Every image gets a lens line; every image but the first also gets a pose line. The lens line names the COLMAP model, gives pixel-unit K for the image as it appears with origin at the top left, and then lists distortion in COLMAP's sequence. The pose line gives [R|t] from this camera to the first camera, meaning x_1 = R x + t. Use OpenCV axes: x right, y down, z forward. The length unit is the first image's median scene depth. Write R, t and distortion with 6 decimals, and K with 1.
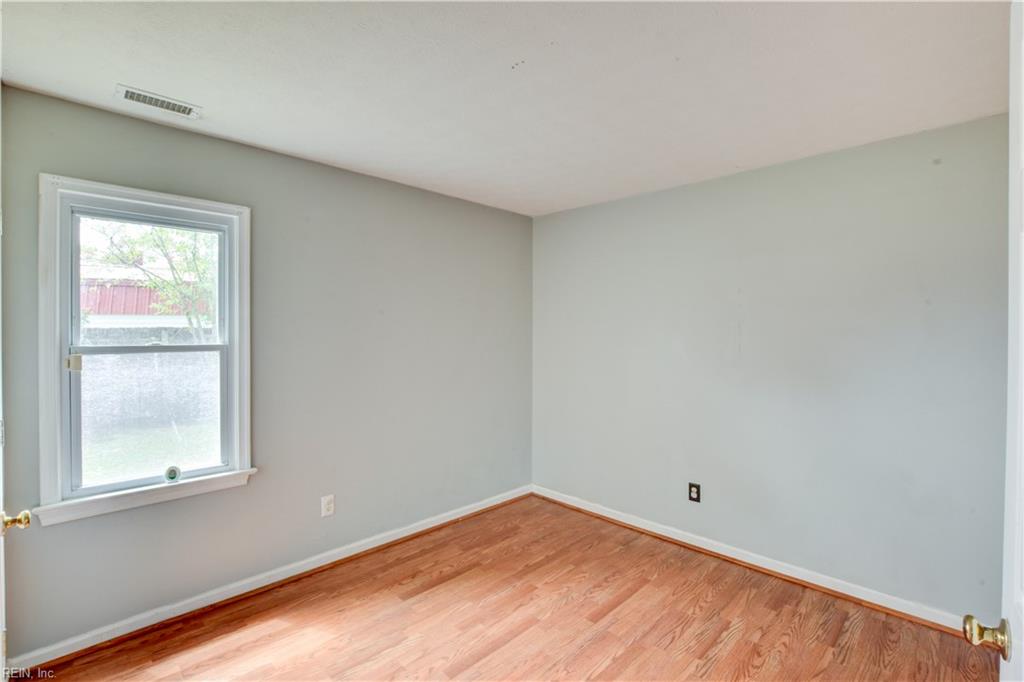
lens RADIAL K [[466.0, 0, 512.1], [0, 466.0, 337.0], [0, 0, 1]] dist [-0.032347, 0.005982]
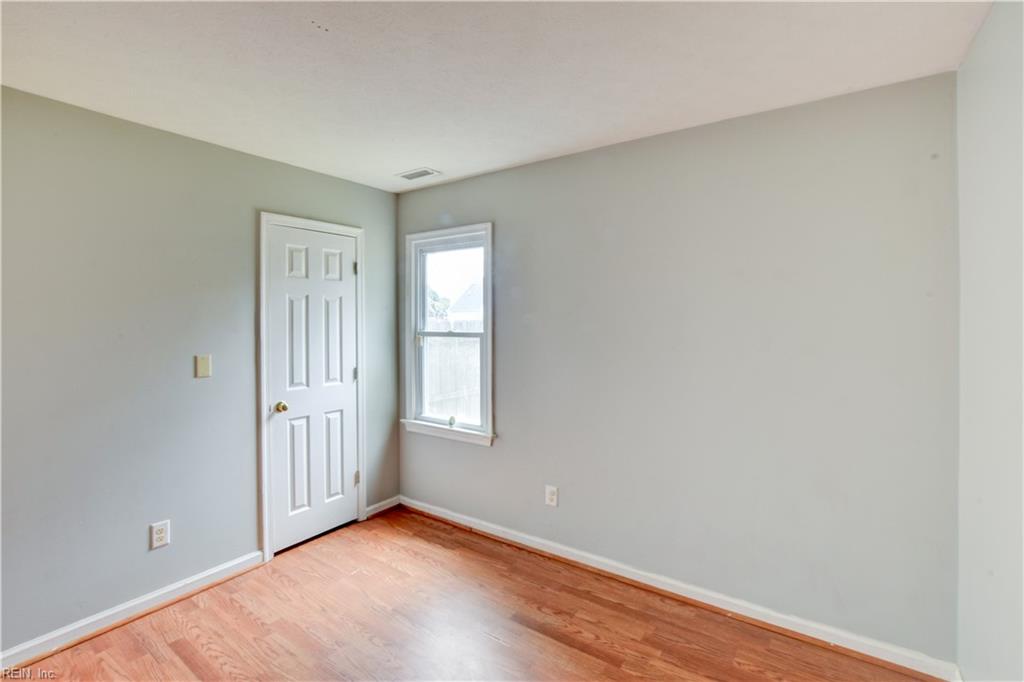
lens RADIAL K [[466.0, 0, 512.0], [0, 466.0, 319.8], [0, 0, 1]] dist [-0.032347, 0.005982]
pose [[0.166011, 0.001651, -0.986123, 0.585705], [-0.007462, 0.999972, 0.000418, -0.018462], [0.986096, 0.007289, 0.166019, 0.748187]]
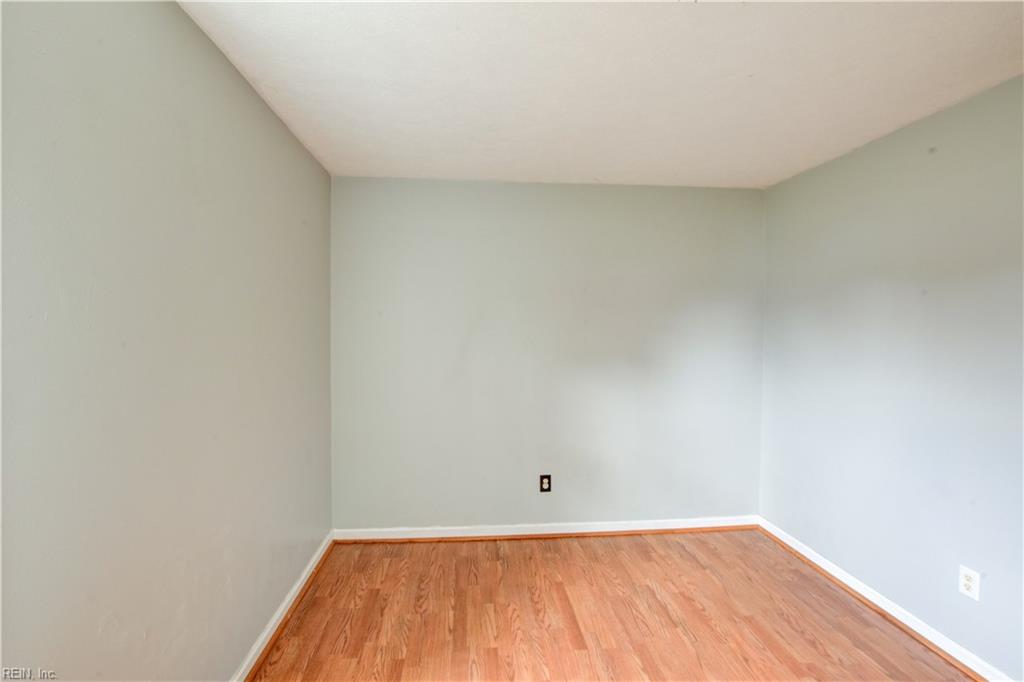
lens RADIAL K [[466.0, 0, 511.7], [0, 466.0, 337.5], [0, 0, 1]] dist [-0.032347, 0.005982]
pose [[0.648805, -0.025390, 0.760531, -0.492942], [0.009496, 0.999636, 0.025271, -0.020490], [-0.760896, -0.009174, 0.648809, 0.430524]]
